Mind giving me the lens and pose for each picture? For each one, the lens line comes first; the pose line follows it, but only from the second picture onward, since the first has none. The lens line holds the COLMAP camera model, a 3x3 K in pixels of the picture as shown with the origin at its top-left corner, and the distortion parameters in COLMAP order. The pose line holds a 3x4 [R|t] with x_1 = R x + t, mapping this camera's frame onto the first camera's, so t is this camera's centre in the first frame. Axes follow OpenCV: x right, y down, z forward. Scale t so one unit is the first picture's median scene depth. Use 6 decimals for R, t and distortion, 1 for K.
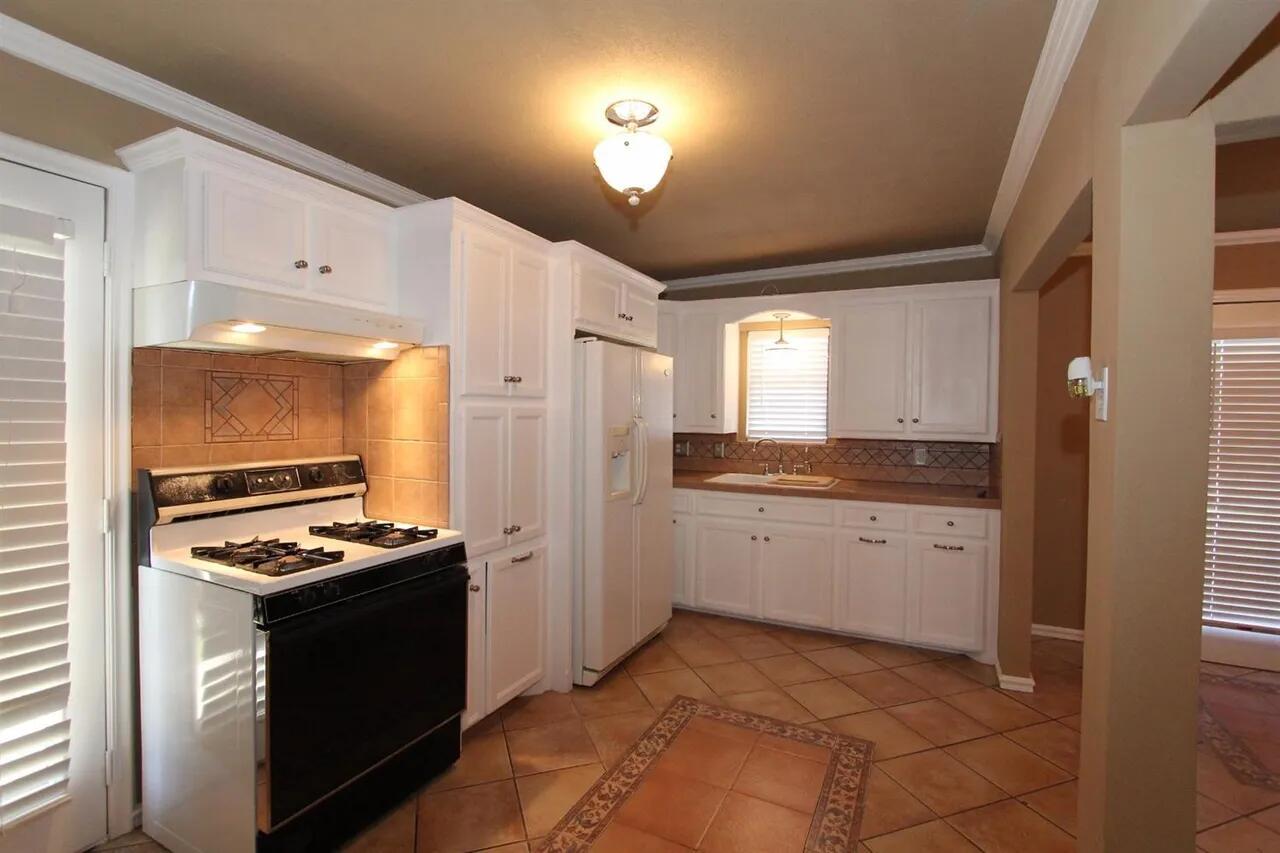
lens RADIAL K [[591.6, 0, 643.1], [0, 591.6, 423.1], [0, 0, 1]] dist [-0.020766, 0.005179]
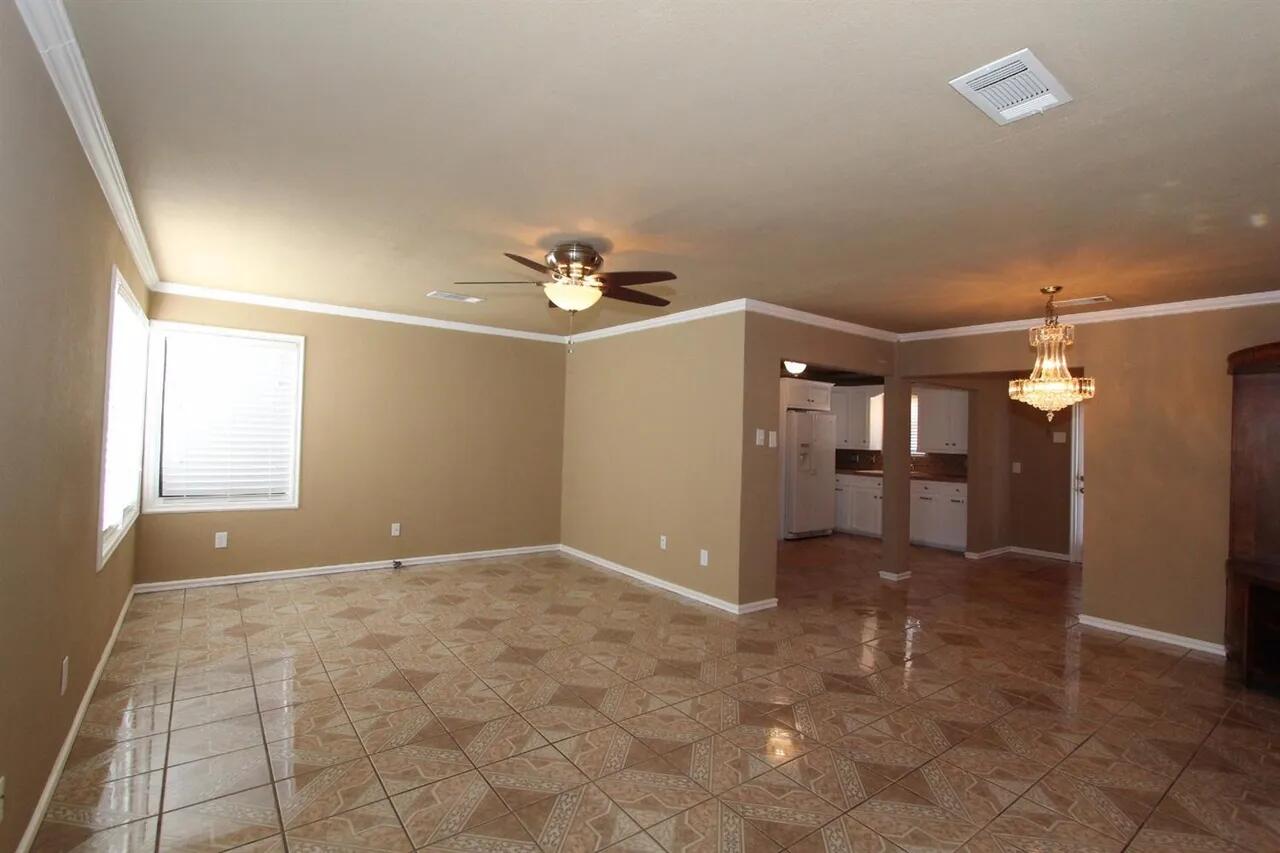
lens RADIAL K [[591.6, 0, 643.1], [0, 591.6, 423.1], [0, 0, 1]] dist [-0.020766, 0.005179]
pose [[0.886524, 0.002483, -0.462676, 0.450017], [-0.025832, 0.998691, -0.044137, 0.040809], [0.461961, 0.051081, 0.885428, -1.394720]]
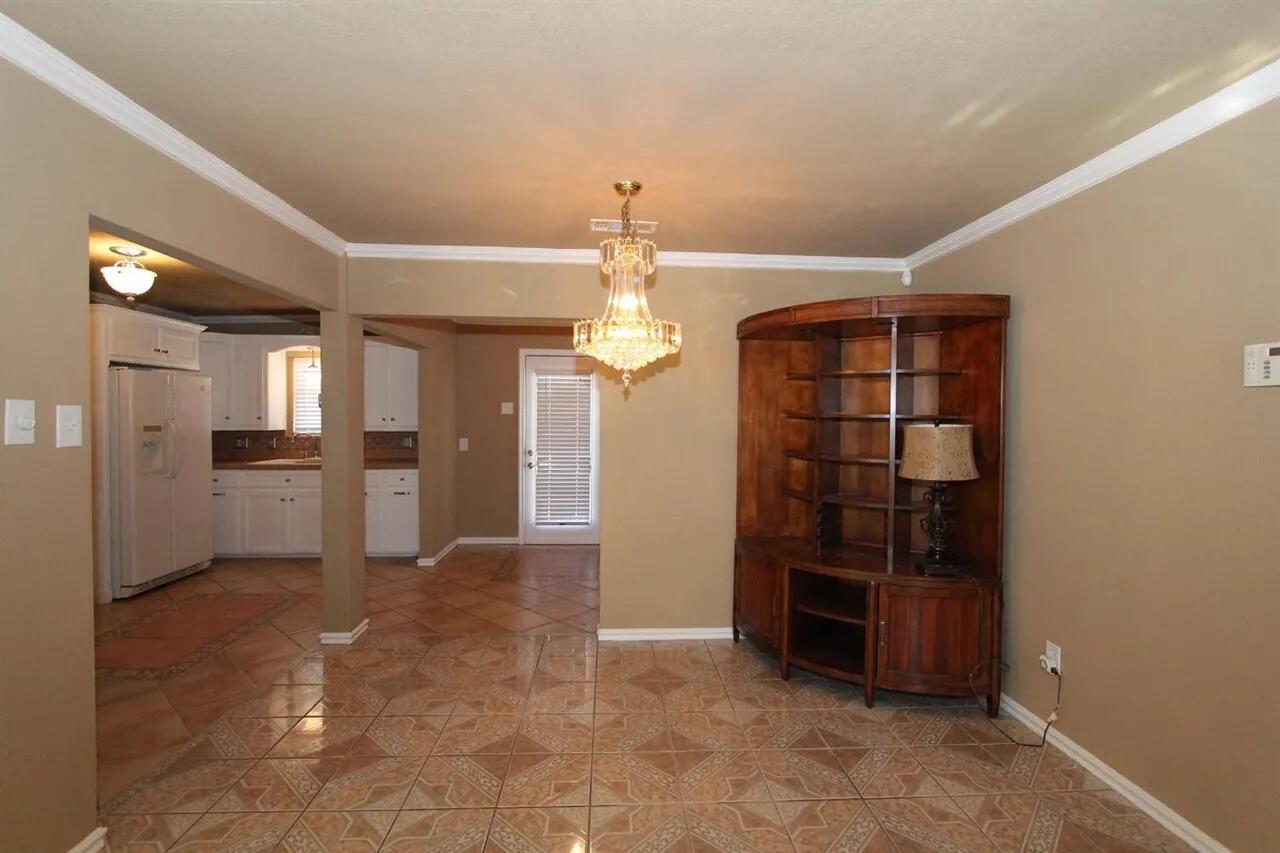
lens RADIAL K [[591.6, 0, 643.1], [0, 591.6, 423.1], [0, 0, 1]] dist [-0.020766, 0.005179]
pose [[0.876954, -0.014314, 0.480362, 0.285368], [0.016390, 0.999866, -0.000128, 0.017545], [-0.480295, 0.007985, 0.877071, -0.755896]]
